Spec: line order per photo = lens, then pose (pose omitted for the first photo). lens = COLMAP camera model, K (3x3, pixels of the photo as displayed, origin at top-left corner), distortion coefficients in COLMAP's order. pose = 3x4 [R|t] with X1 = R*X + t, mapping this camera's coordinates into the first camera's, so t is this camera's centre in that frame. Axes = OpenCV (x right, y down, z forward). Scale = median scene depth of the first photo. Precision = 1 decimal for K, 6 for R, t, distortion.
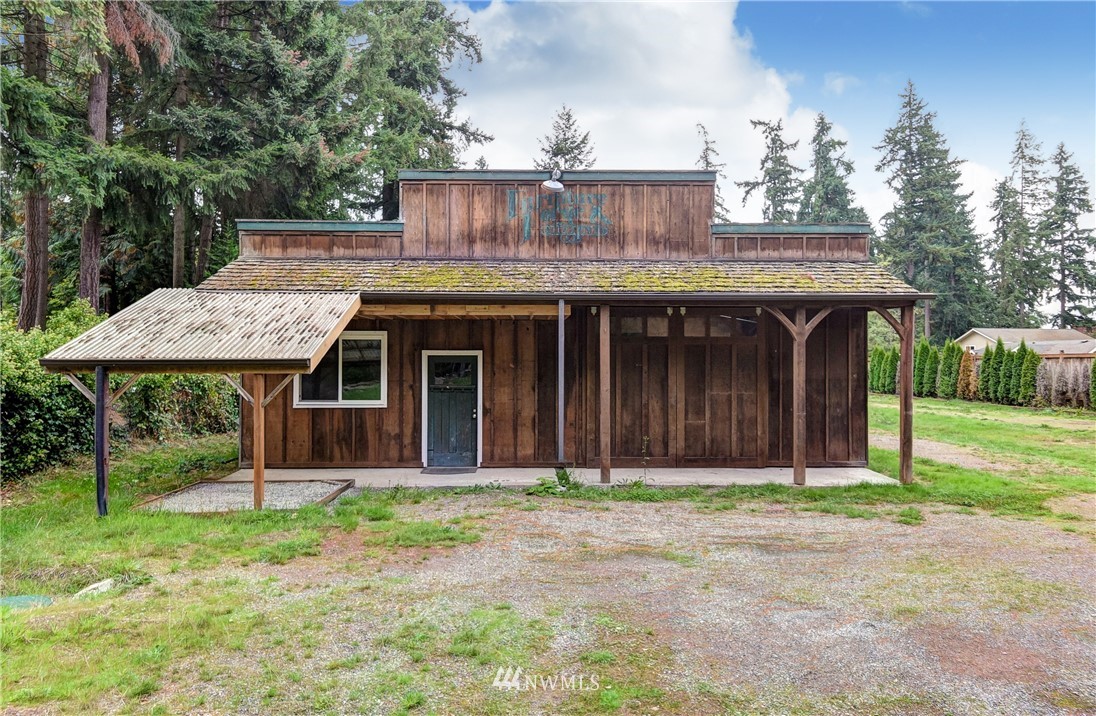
lens RADIAL K [[704.1, 0, 548.0], [0, 704.1, 358.0], [0, 0, 1]] dist [0.002540, -0.000622]
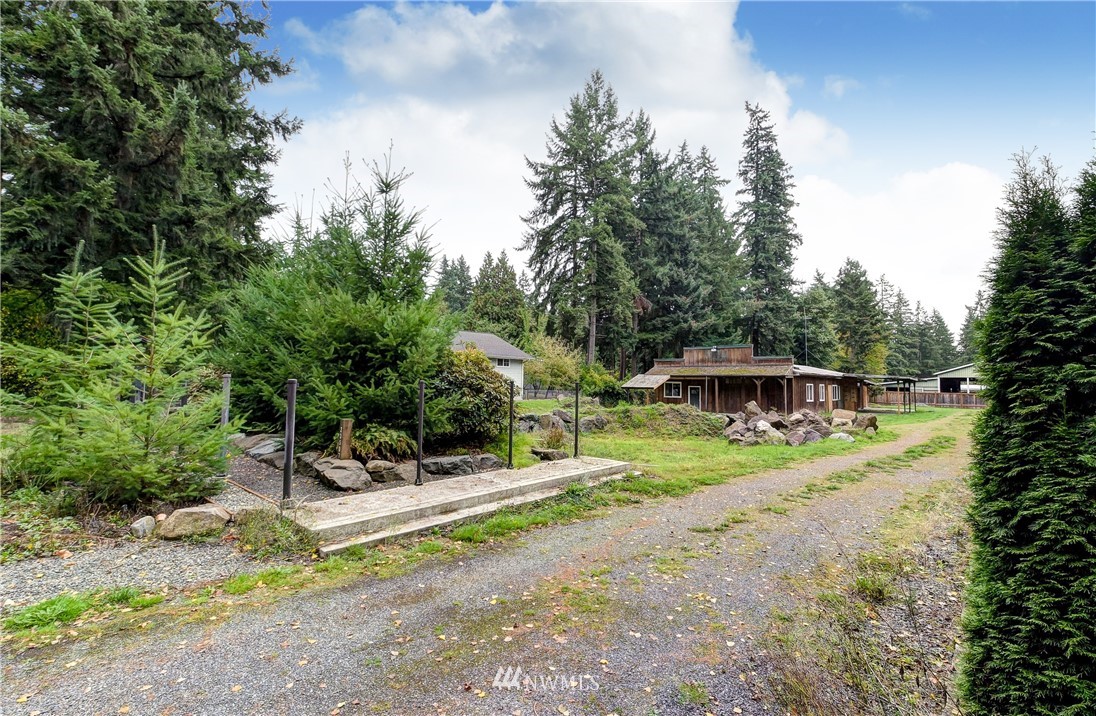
lens RADIAL K [[470.8, 0, 548.0], [0, 470.8, 358.0], [0, 0, 1]] dist [-0.000586, 0.000651]
pose [[0.697981, -0.027605, -0.715584, 1.399940], [-0.014189, 0.998527, -0.052360, -0.019337], [0.715976, 0.046700, 0.696561, -1.832346]]
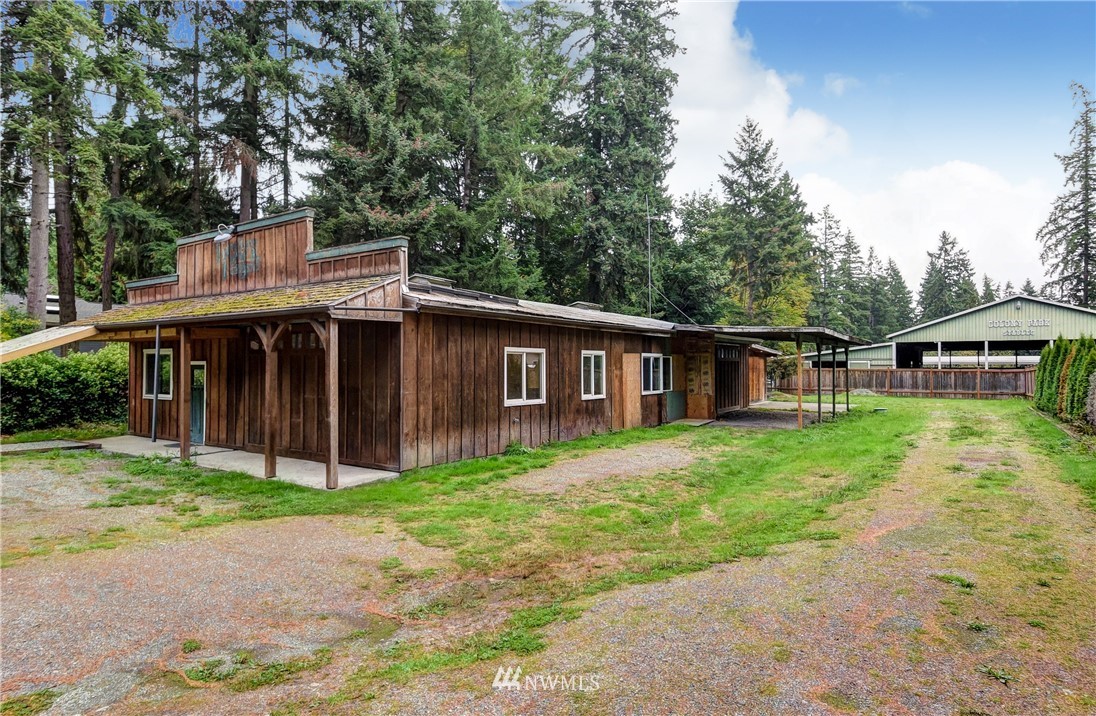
lens RADIAL K [[613.3, 0, 548.0], [0, 613.3, 358.0], [0, 0, 1]] dist [0.010510, -0.001804]
pose [[0.815161, -0.007822, -0.579182, 1.160838], [0.001882, 0.999939, -0.010857, -0.002745], [0.579232, 0.007760, 0.815126, 0.399159]]
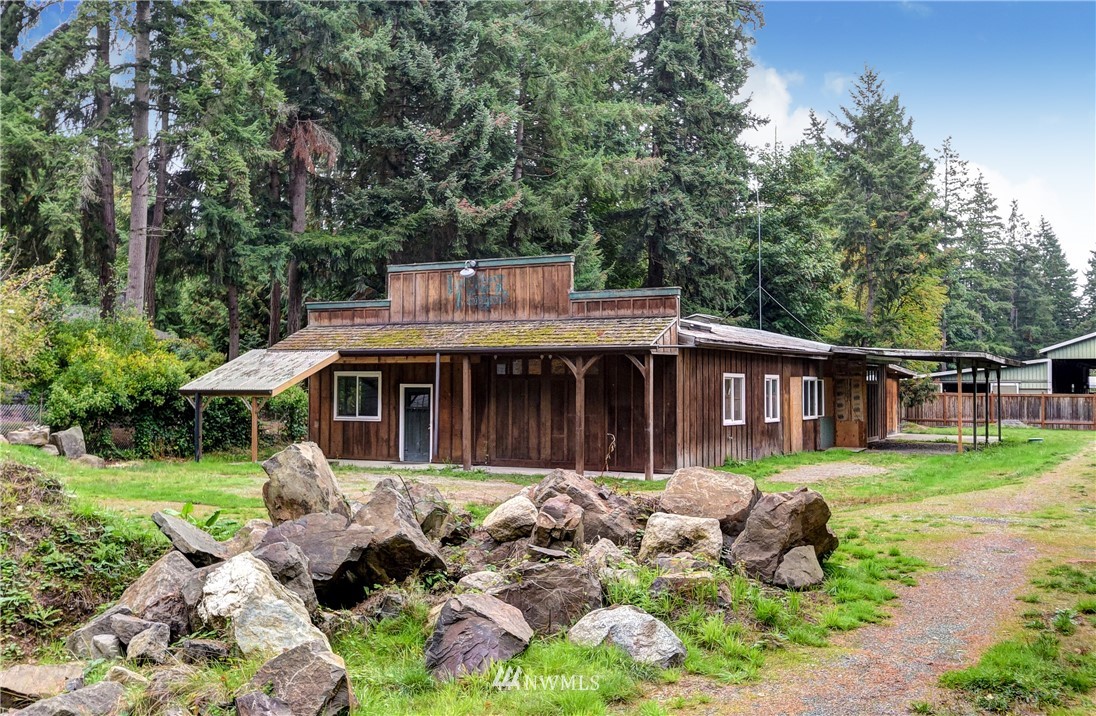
lens RADIAL K [[1105.7, 0, 548.0], [0, 1105.7, 358.0], [0, 0, 1]] dist [0.015489, -0.012815]
pose [[0.863116, -0.009887, -0.504909, 1.292402], [-0.002629, 0.999707, -0.024070, -0.010170], [0.504999, 0.022103, 0.862837, -0.888829]]
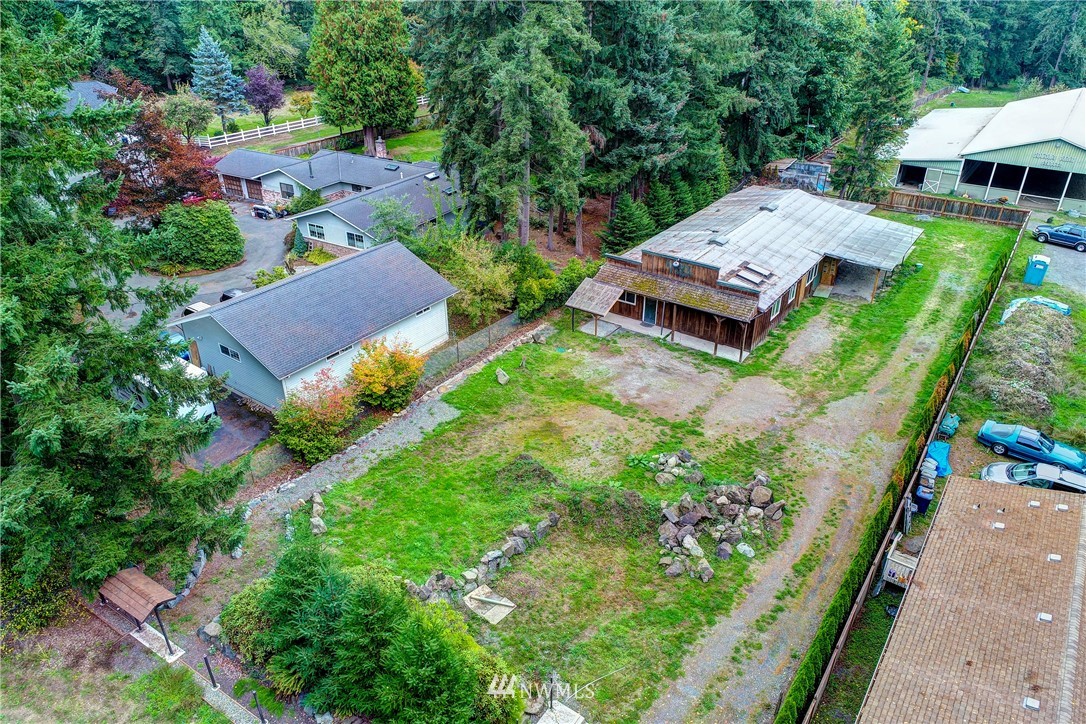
lens RADIAL K [[721.5, 0, 543.0], [0, 721.5, 362.0], [0, 0, 1]] dist [-0.004368, 0.000026]
pose [[0.794616, 0.294793, -0.530738, 1.604790], [0.003494, 0.871965, 0.489555, -1.640233], [0.607103, -0.390863, 0.691847, -2.248404]]
